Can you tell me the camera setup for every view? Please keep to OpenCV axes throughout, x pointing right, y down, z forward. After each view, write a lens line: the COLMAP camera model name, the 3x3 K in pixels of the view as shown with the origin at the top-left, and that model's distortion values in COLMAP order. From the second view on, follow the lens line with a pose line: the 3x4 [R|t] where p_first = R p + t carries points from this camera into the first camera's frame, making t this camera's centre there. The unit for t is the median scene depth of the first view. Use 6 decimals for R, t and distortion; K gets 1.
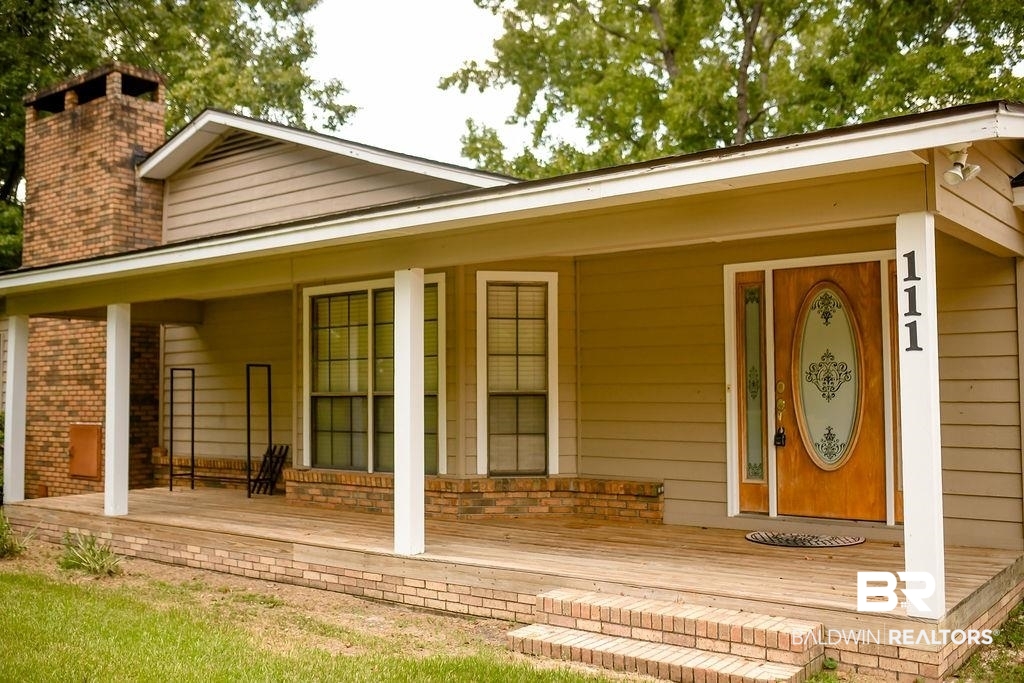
lens RADIAL K [[980.1, 0, 523.5], [0, 980.1, 344.5], [0, 0, 1]] dist [-0.064621, 0.094466]
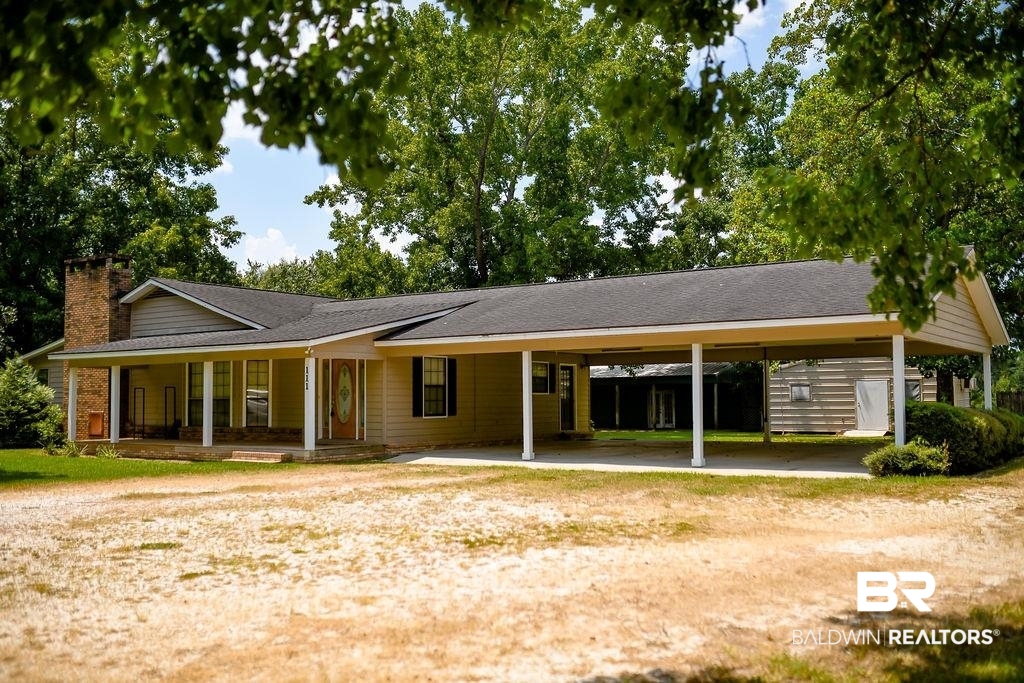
lens RADIAL K [[980.1, 0, 523.5], [0, 980.1, 344.5], [0, 0, 1]] dist [-0.064621, 0.094466]
pose [[0.999211, 0.002690, 0.039631, 0.461784], [-0.002517, 0.999987, -0.004414, -0.068843], [-0.039642, 0.004311, 0.999205, -1.320863]]
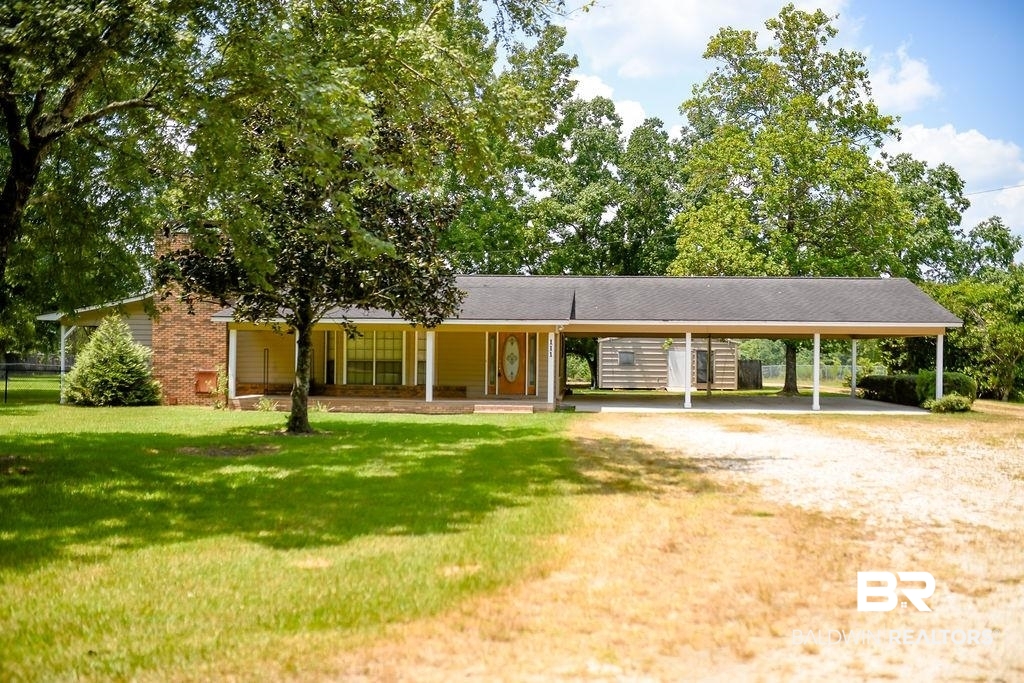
lens RADIAL K [[980.1, 0, 523.5], [0, 980.1, 344.5], [0, 0, 1]] dist [-0.064621, 0.094466]
pose [[0.837424, 0.022412, 0.546094, -1.114894], [-0.045021, 0.998592, 0.028056, -0.084958], [-0.544696, -0.048080, 0.837254, -1.444147]]
